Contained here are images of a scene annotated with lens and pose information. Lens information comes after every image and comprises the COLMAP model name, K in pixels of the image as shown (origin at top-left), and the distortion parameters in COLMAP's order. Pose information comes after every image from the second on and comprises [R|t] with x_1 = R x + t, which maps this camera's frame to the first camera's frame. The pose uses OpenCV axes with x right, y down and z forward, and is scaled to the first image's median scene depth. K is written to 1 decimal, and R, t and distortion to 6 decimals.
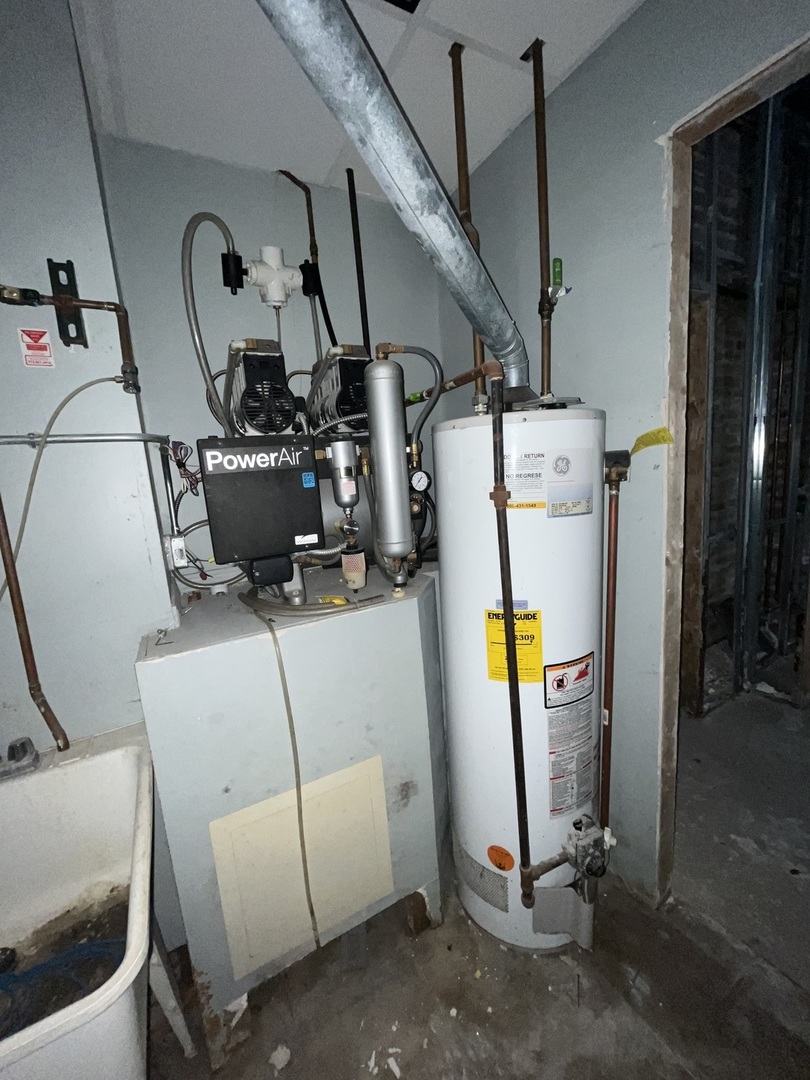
lens RADIAL K [[433.9, 0, 403.8], [0, 433.9, 539.7], [0, 0, 1]] dist [0.000046, -0.001176]
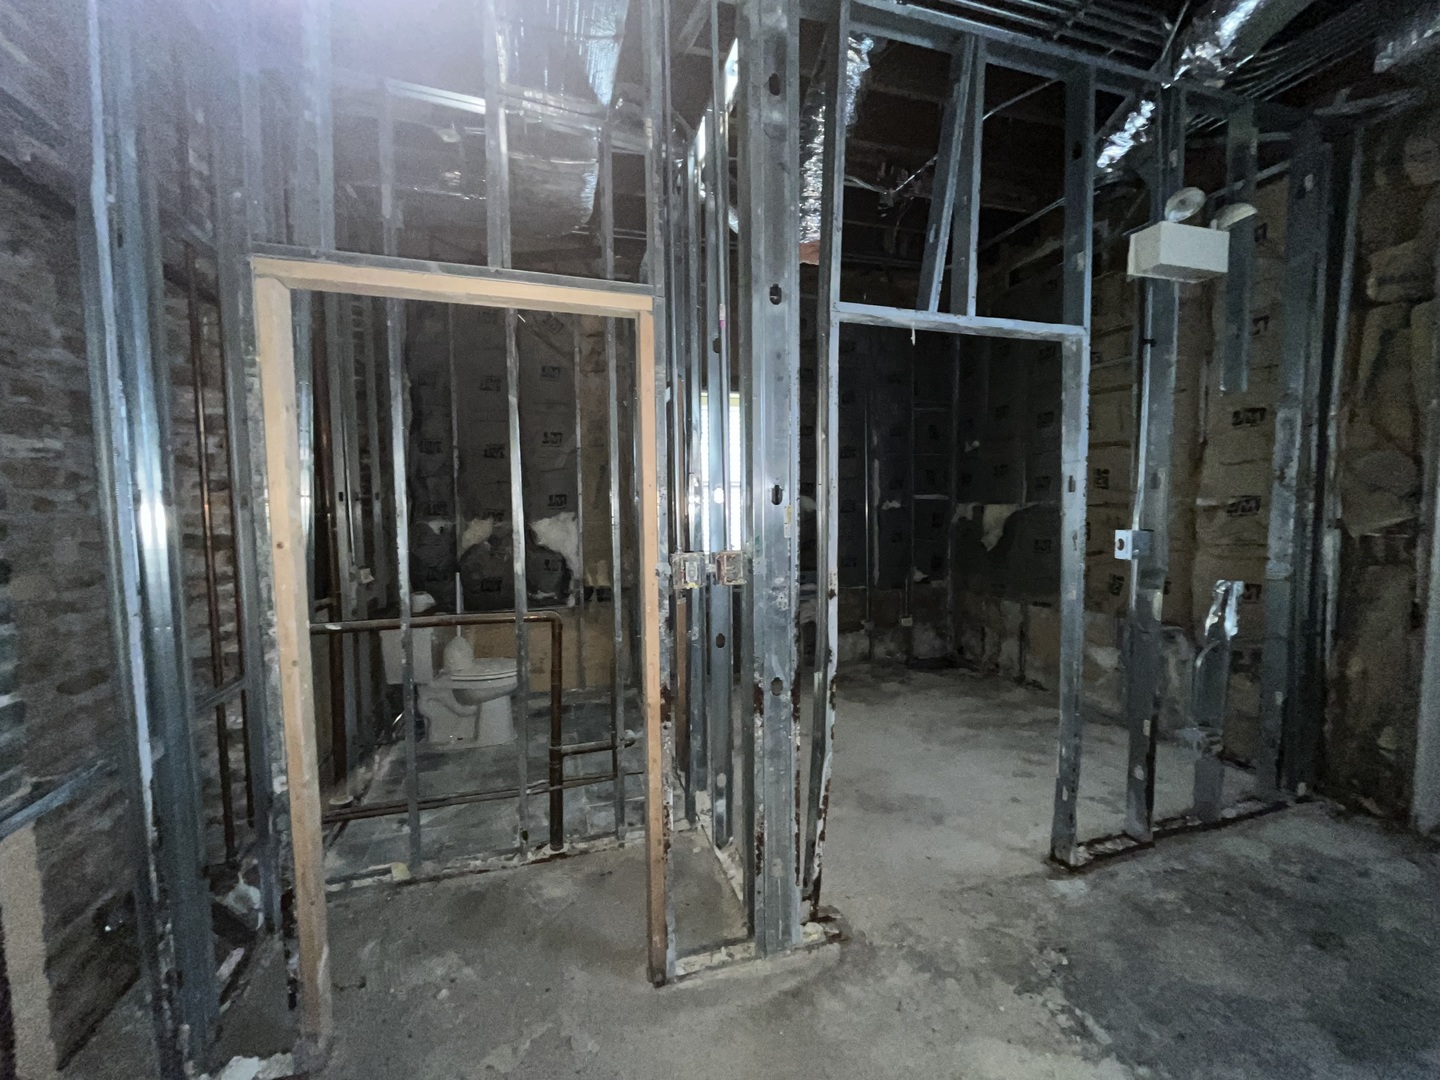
lens RADIAL K [[578.5, 0, 713.2], [0, 578.5, 535.6], [0, 0, 1]] dist [0.000046, -0.001176]
pose [[0.203404, -0.003307, 0.979089, 0.349618], [0.148286, 0.988563, -0.027468, -0.131527], [-0.967801, 0.150772, 0.201568, 0.315500]]
